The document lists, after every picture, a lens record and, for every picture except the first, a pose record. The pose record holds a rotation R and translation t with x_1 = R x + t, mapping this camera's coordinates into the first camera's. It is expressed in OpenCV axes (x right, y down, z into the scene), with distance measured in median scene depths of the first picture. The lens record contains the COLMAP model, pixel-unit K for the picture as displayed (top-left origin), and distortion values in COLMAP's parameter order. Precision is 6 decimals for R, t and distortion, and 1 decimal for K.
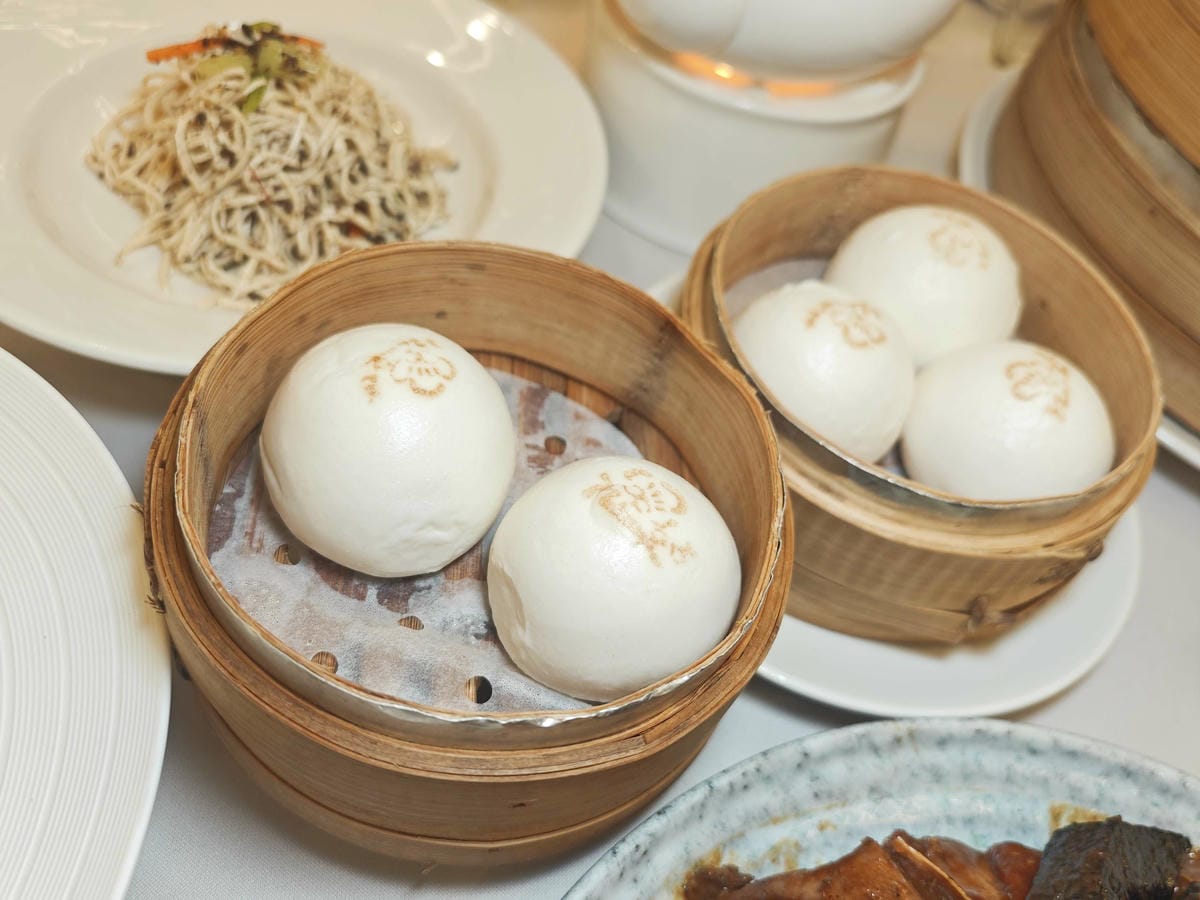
lens RADIAL K [[983.2, 0, 601.3], [0, 983.2, 550.7], [0, 0, 1]] dist [-0.074364, 0.040602]
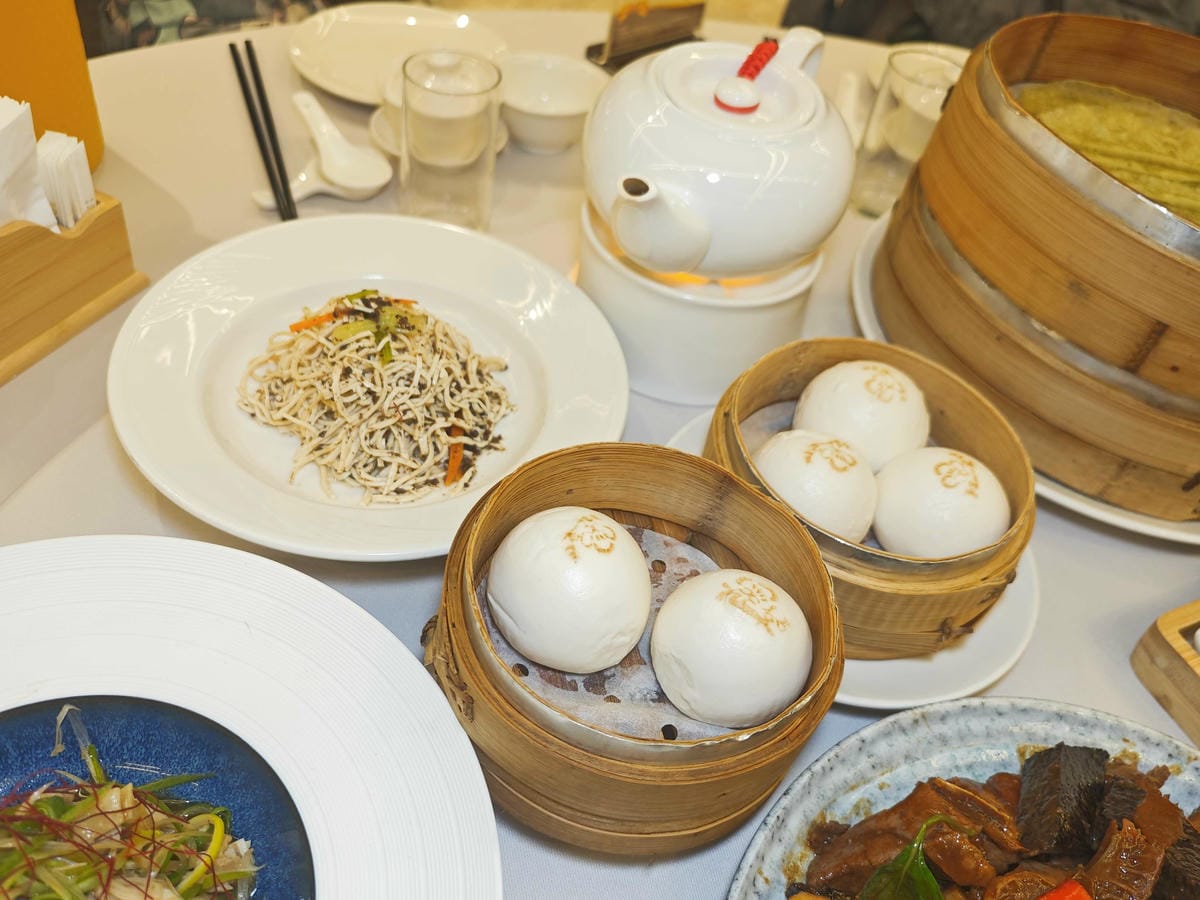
lens RADIAL K [[983.2, 0, 601.3], [0, 983.2, 550.7], [0, 0, 1]] dist [-0.074364, 0.040602]
pose [[0.979933, -0.159078, 0.120106, -0.310159], [0.167854, 0.983545, -0.066821, -0.047830], [-0.107500, 0.085640, 0.990510, -0.465174]]
